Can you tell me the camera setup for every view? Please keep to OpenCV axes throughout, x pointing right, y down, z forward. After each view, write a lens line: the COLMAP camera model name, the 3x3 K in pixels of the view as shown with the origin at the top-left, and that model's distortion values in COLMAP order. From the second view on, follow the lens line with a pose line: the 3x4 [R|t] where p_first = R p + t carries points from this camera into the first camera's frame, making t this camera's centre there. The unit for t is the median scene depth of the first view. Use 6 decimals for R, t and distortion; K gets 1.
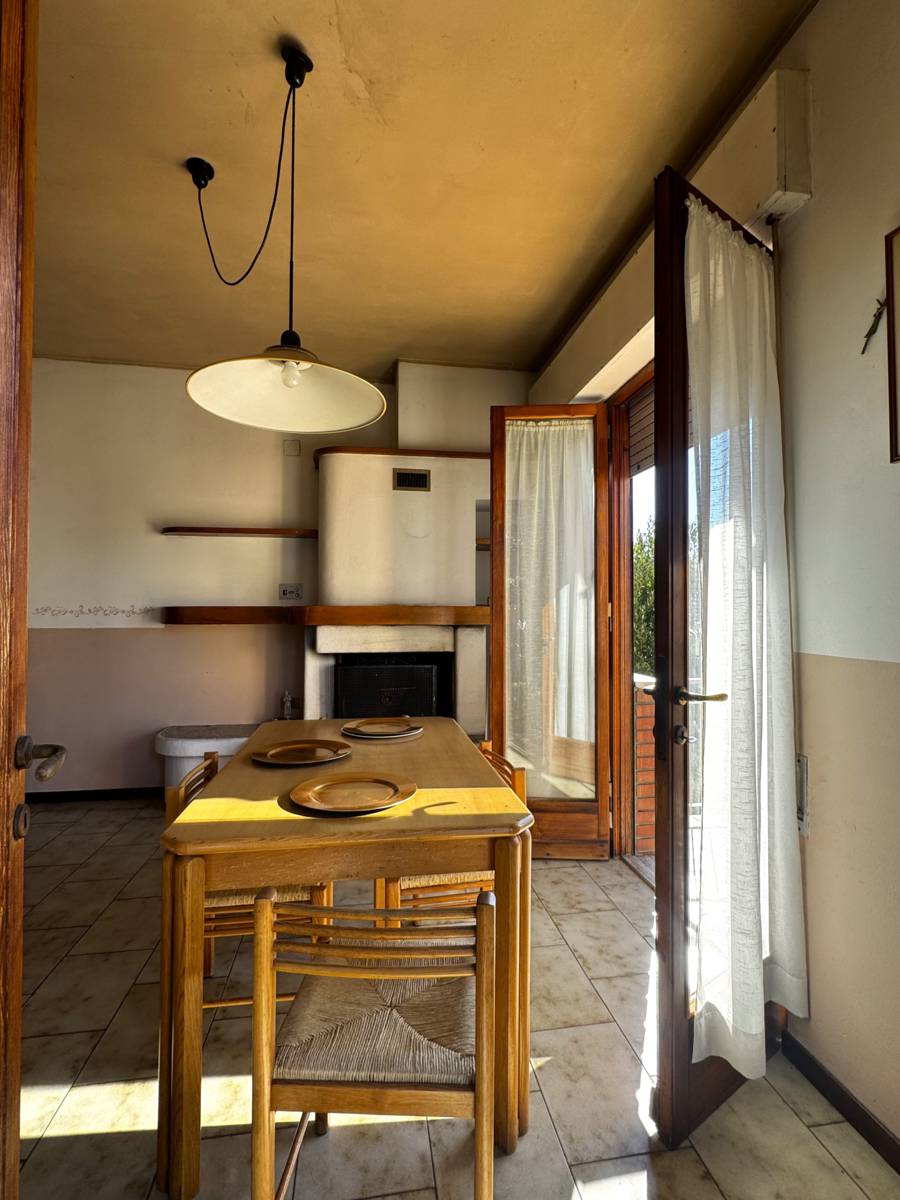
lens RADIAL K [[564.5, 0, 449.6], [0, 564.5, 599.7], [0, 0, 1]] dist [-0.004178, -0.000399]
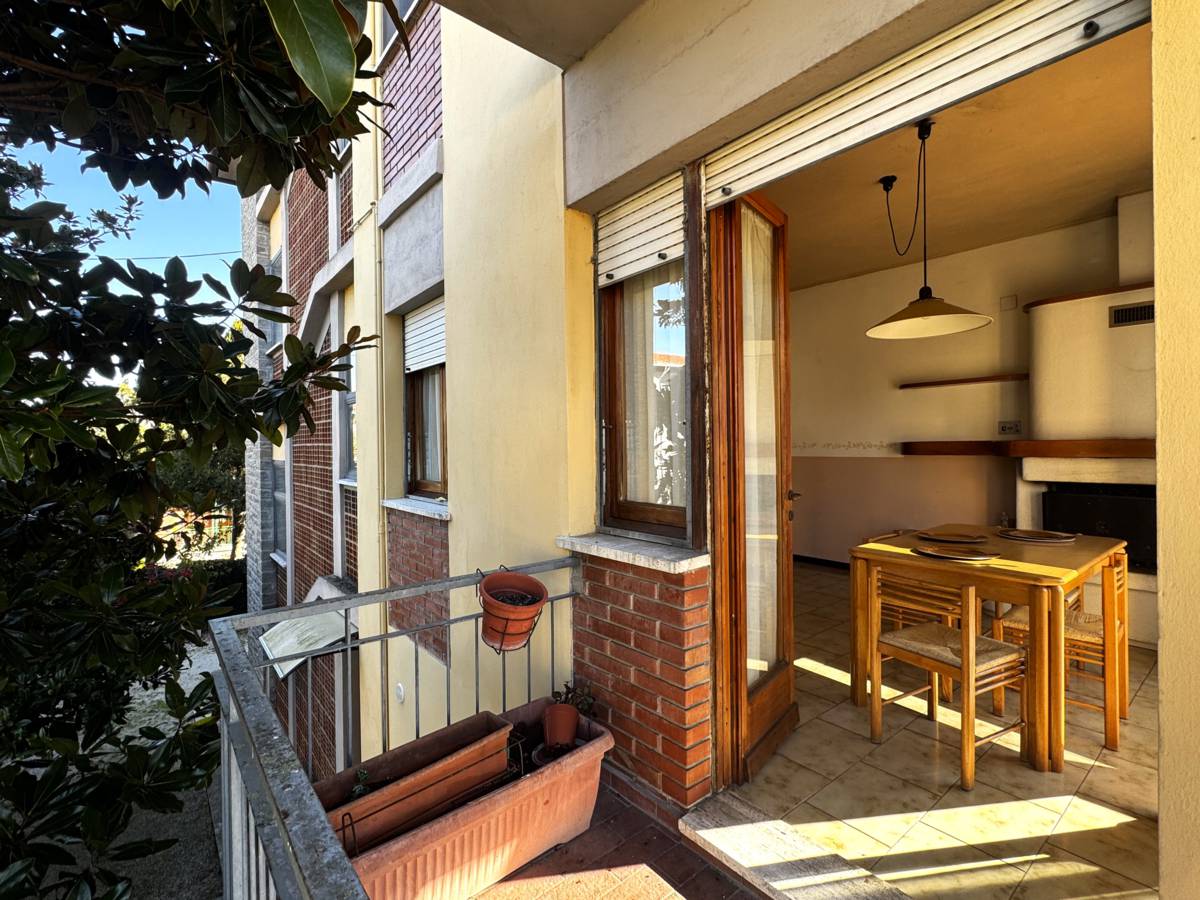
lens RADIAL K [[564.5, 0, 606.3], [0, 564.5, 447.2], [0, 0, 1]] dist [-0.004178, -0.000399]
pose [[0.509092, -0.002432, -0.860709, 0.320778], [0.030325, 0.999426, 0.015112, -0.018213], [0.860178, -0.033794, 0.508873, -0.333750]]
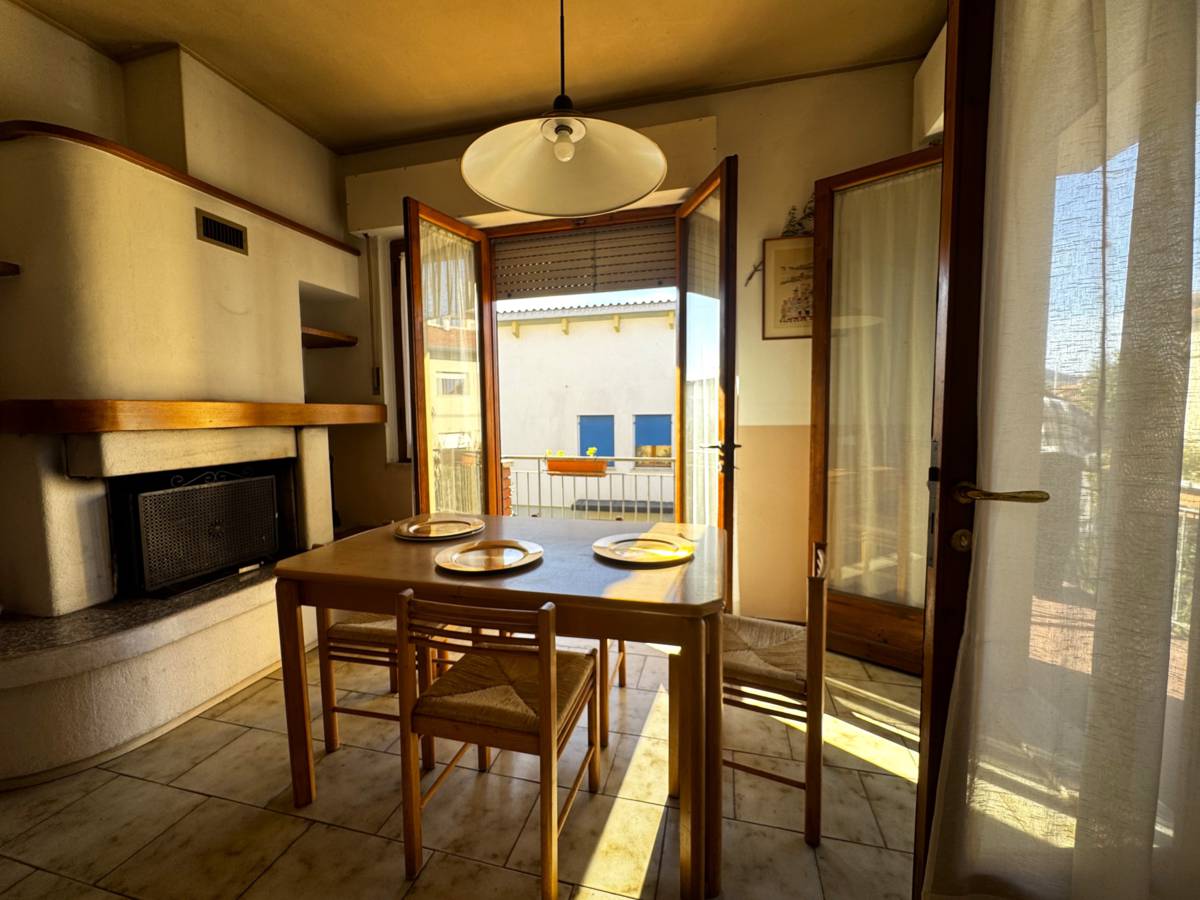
lens RADIAL K [[495.7, 0, 598.9], [0, 495.7, 445.6], [0, 0, 1]] dist [0.002708, -0.000496]
pose [[0.400262, -0.070011, 0.913722, -0.490031], [-0.008145, 0.996766, 0.079942, 0.011376], [-0.916364, -0.039440, 0.398398, 0.274114]]
